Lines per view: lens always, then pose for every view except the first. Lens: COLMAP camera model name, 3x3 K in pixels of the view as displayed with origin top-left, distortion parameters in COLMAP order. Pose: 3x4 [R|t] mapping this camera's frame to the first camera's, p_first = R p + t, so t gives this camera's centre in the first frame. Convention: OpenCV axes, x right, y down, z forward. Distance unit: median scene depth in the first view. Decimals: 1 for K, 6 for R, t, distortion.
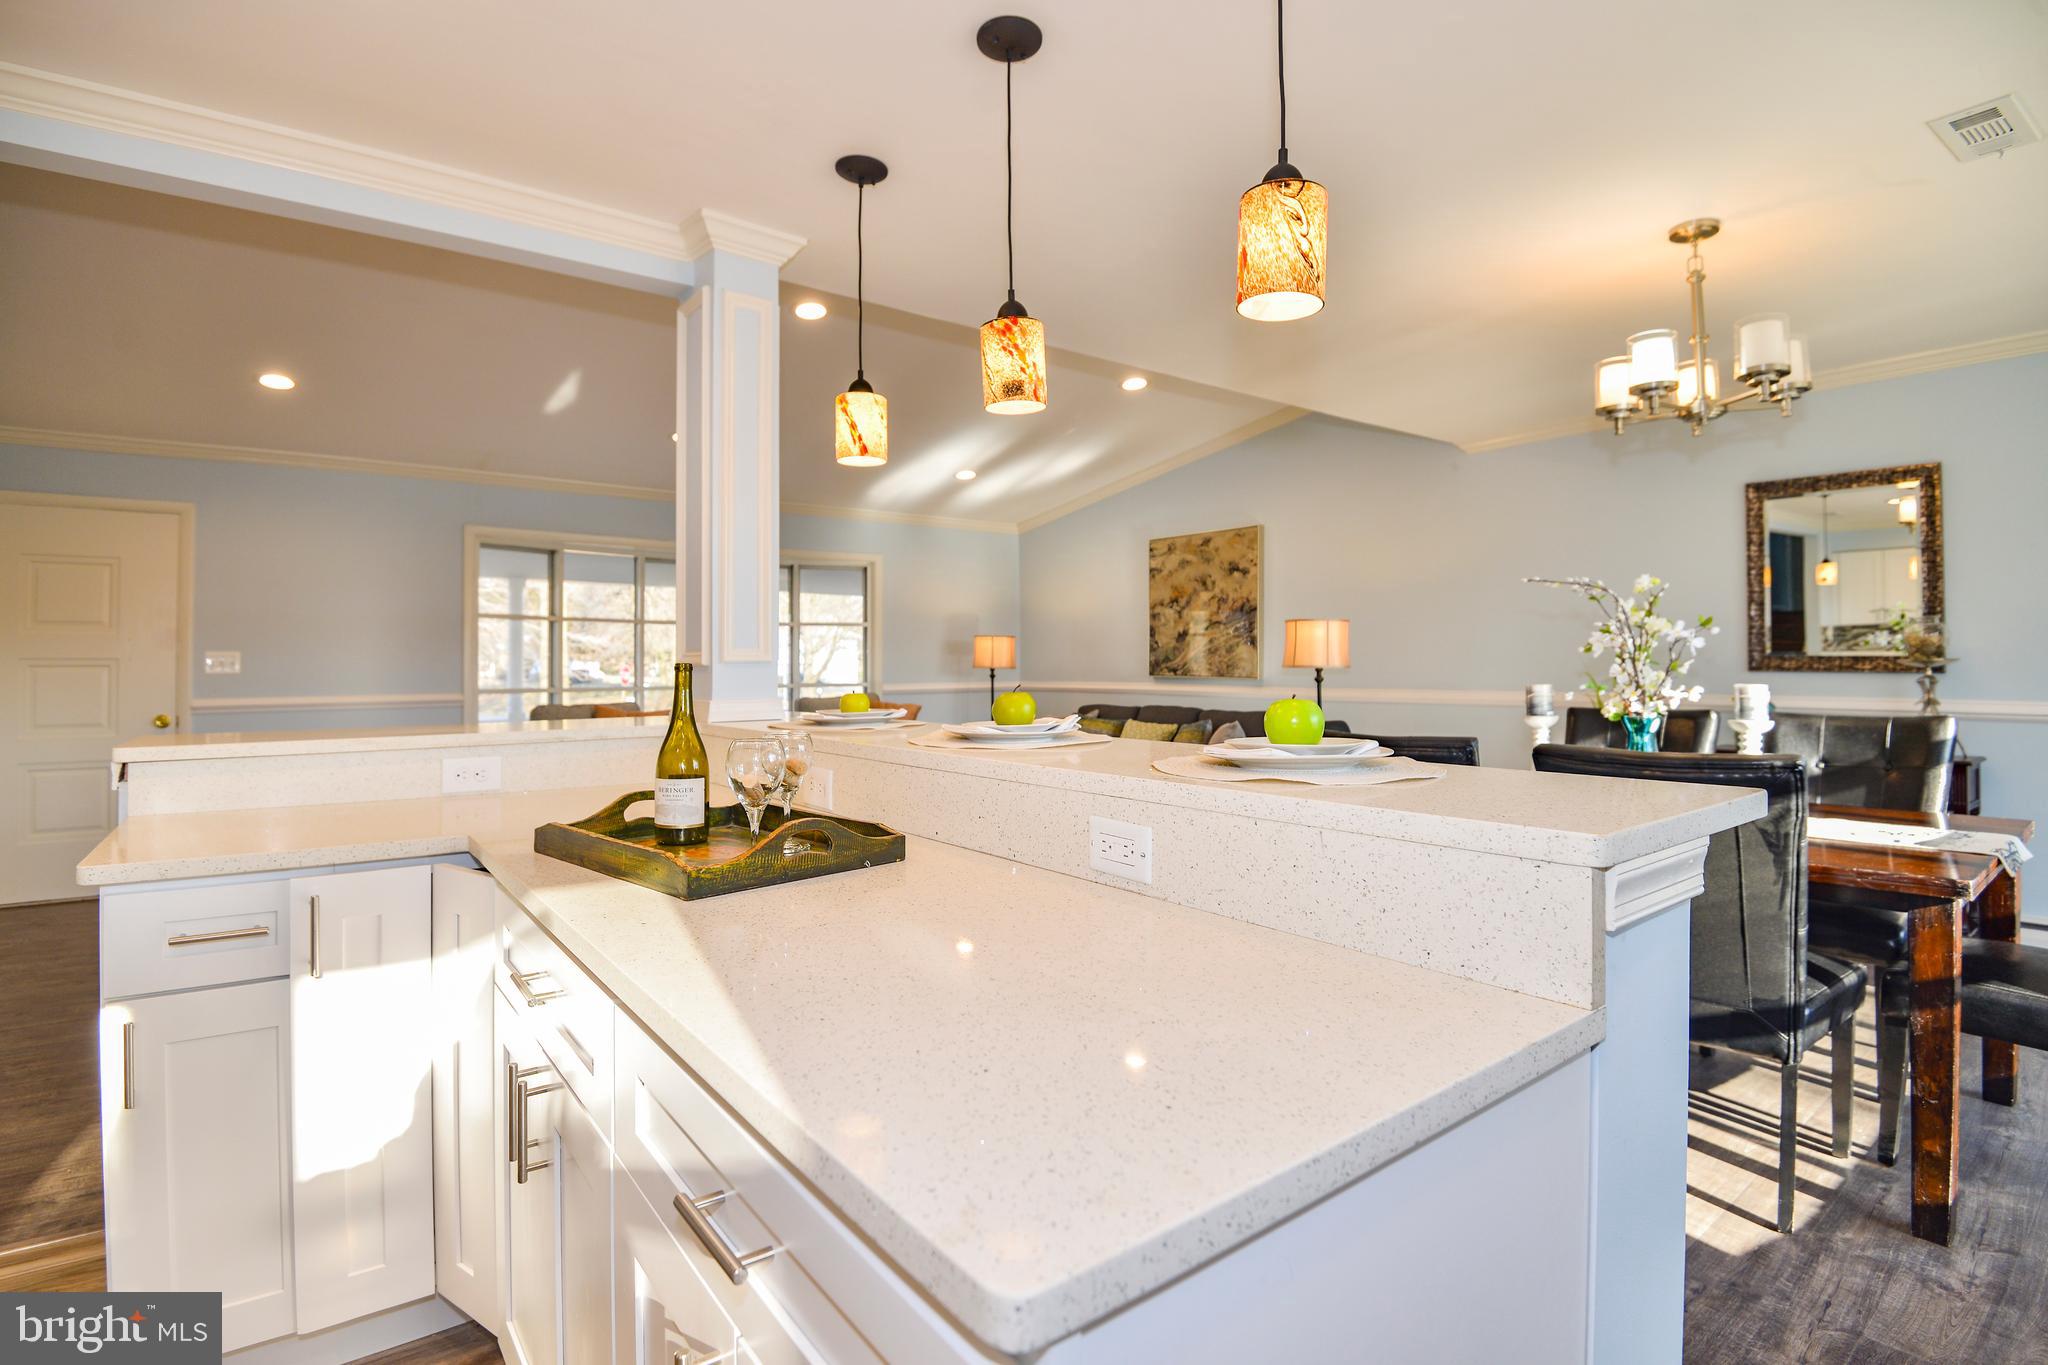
lens RADIAL K [[983.6, 0, 1020.9], [0, 983.6, 676.0], [0, 0, 1]] dist [-0.017549, -0.012044]
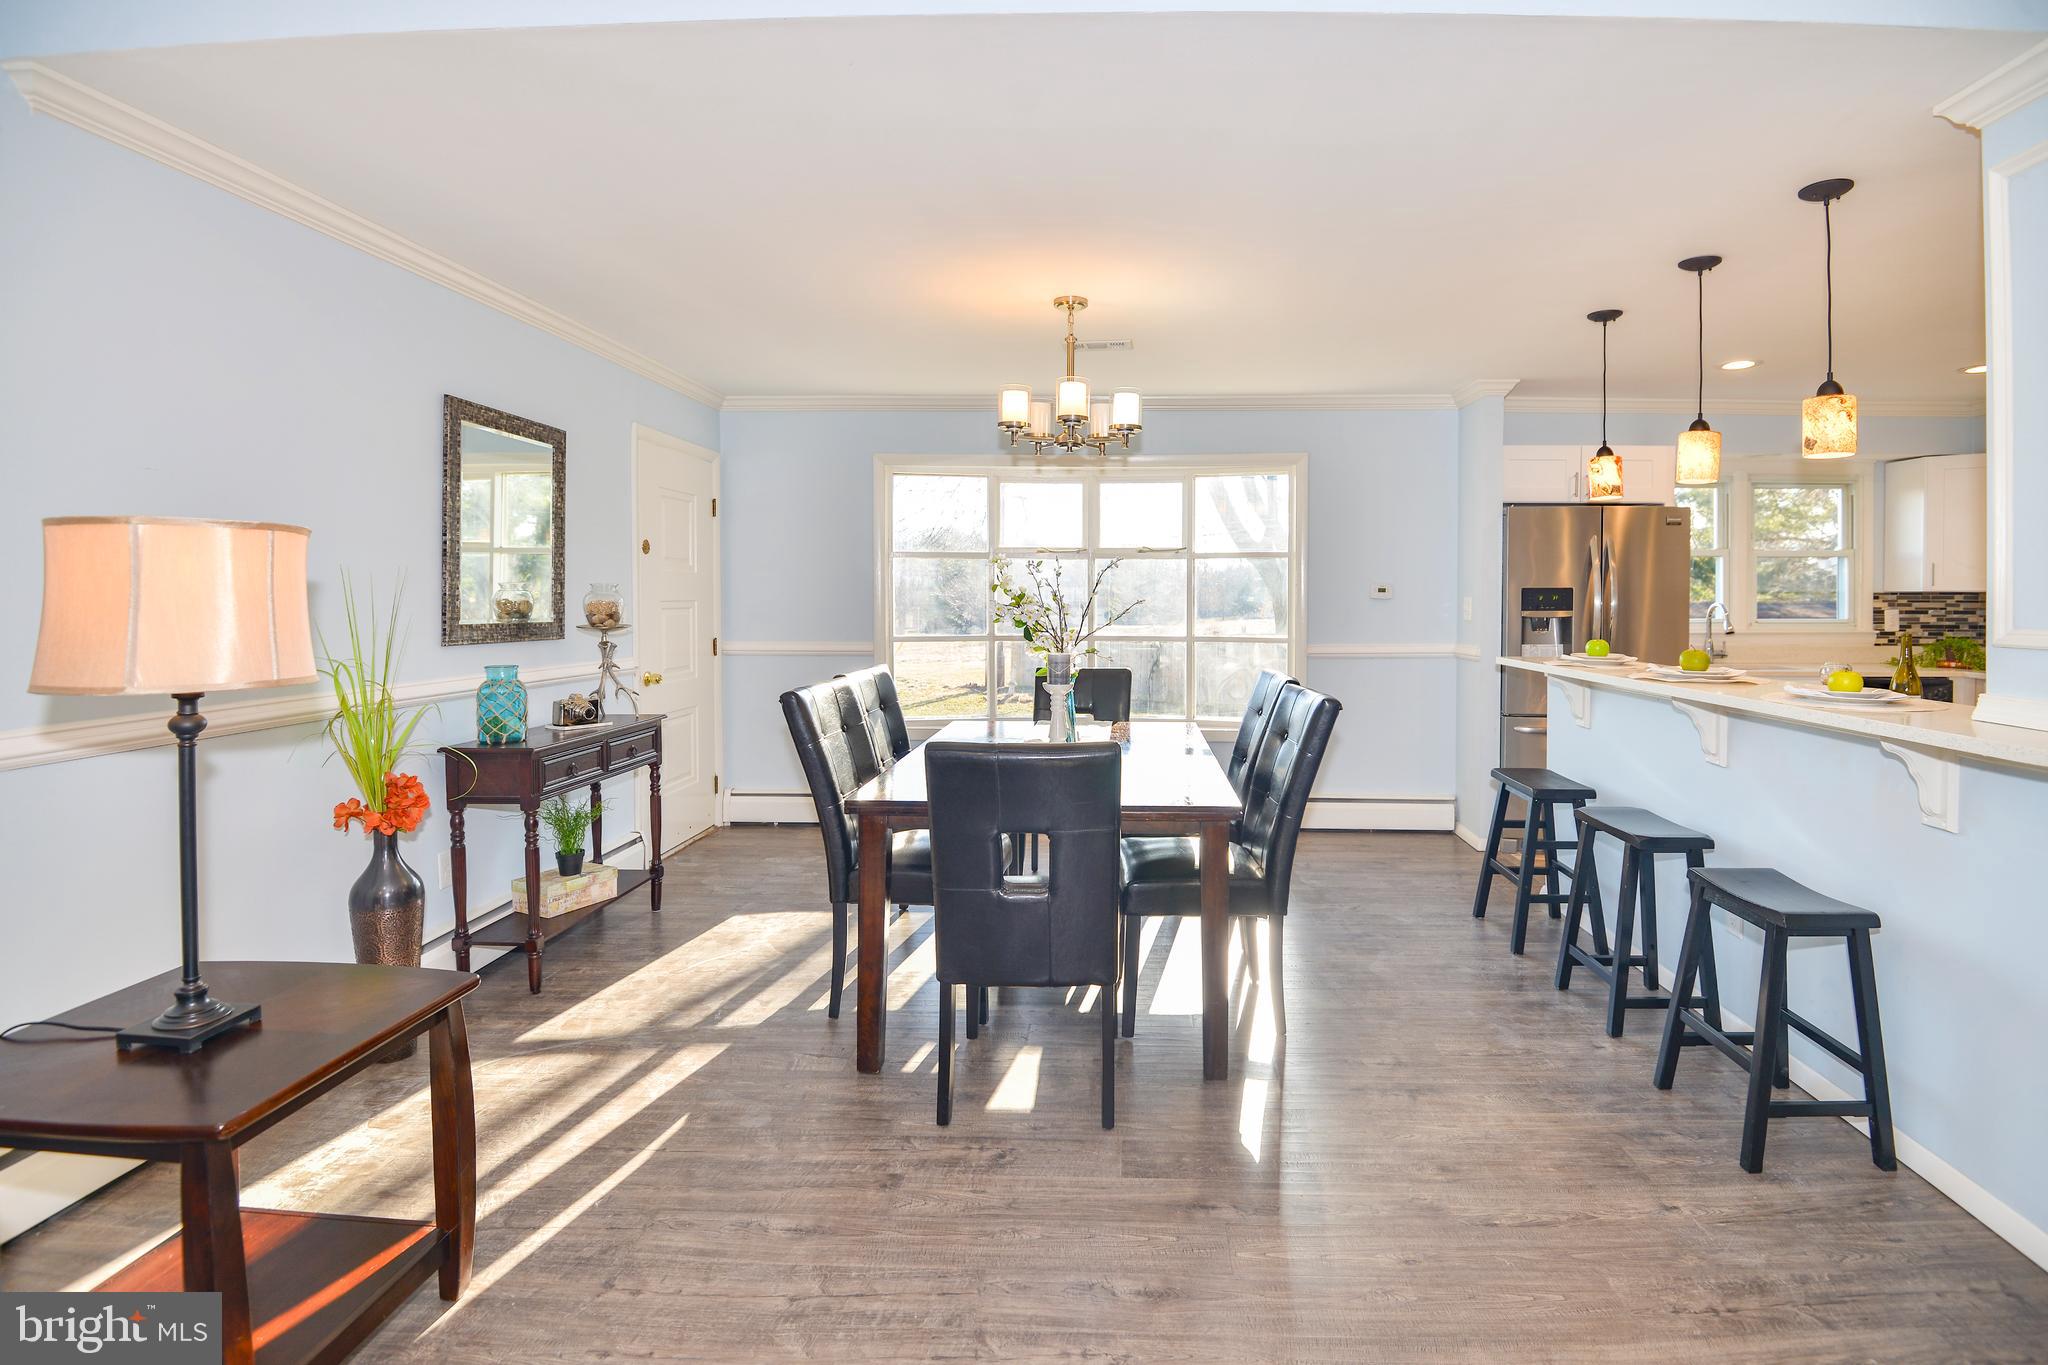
lens RADIAL K [[983.6, 0, 1092.8], [0, 983.6, 603.6], [0, 0, 1]] dist [-0.017549, -0.012044]
pose [[-0.781941, -0.007413, 0.623309, -0.093250], [0.000250, 0.999925, 0.012205, -0.037255], [-0.623353, 0.009699, -0.781880, 1.053159]]
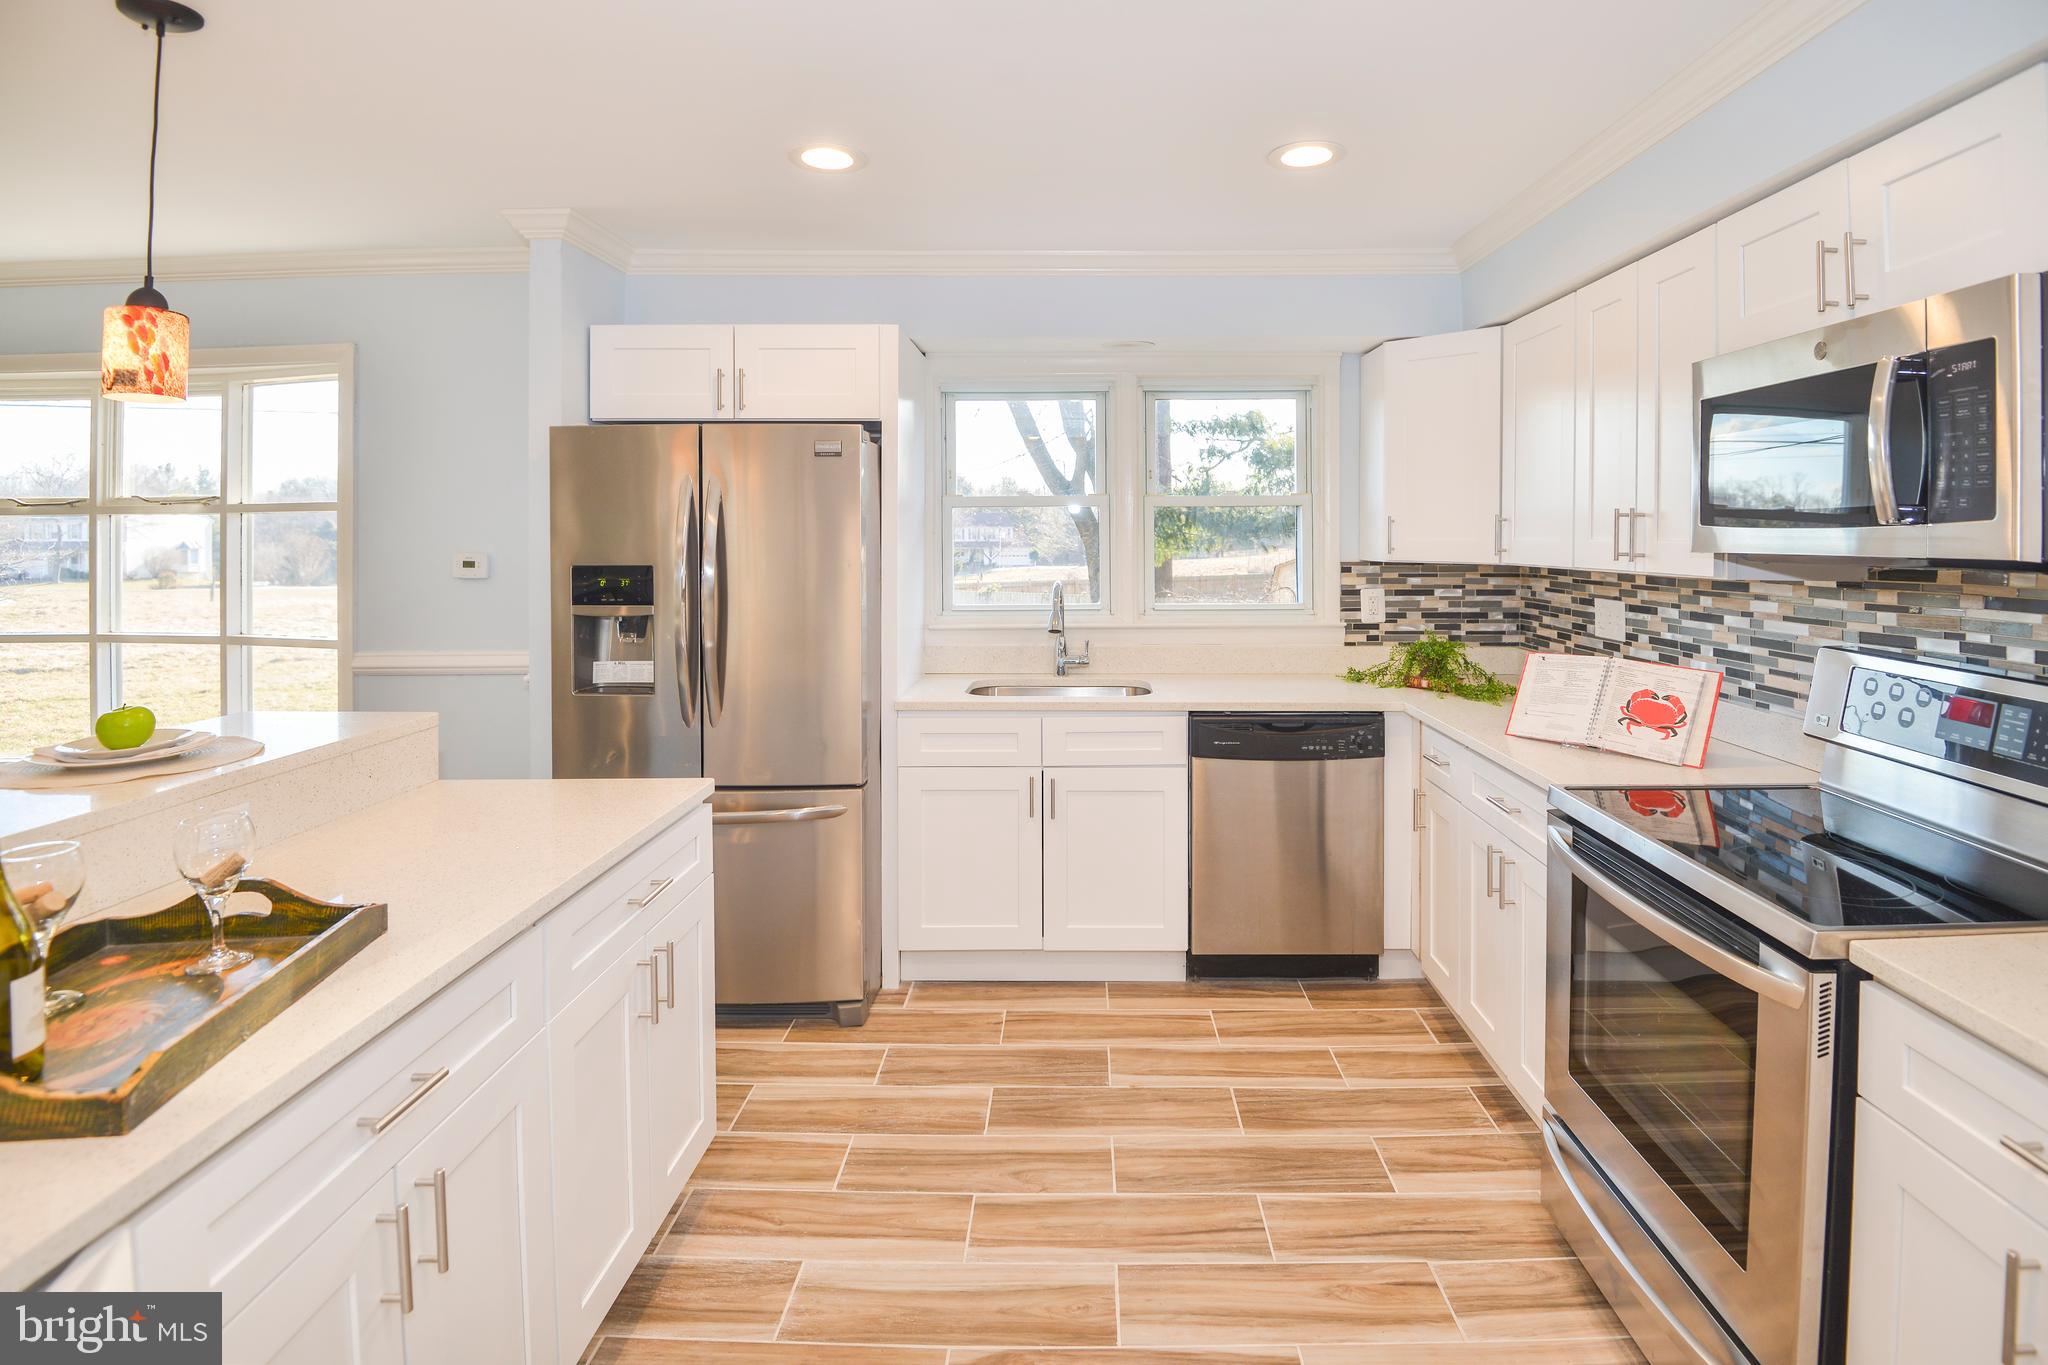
lens RADIAL K [[983.6, 0, 1082.4], [0, 983.6, 526.5], [0, 0, 1]] dist [-0.017549, -0.012044]
pose [[-0.796335, 0.001881, 0.604853, -0.388372], [0.000721, 0.999997, -0.002161, -0.061125], [-0.604856, -0.001285, -0.796334, 0.308266]]
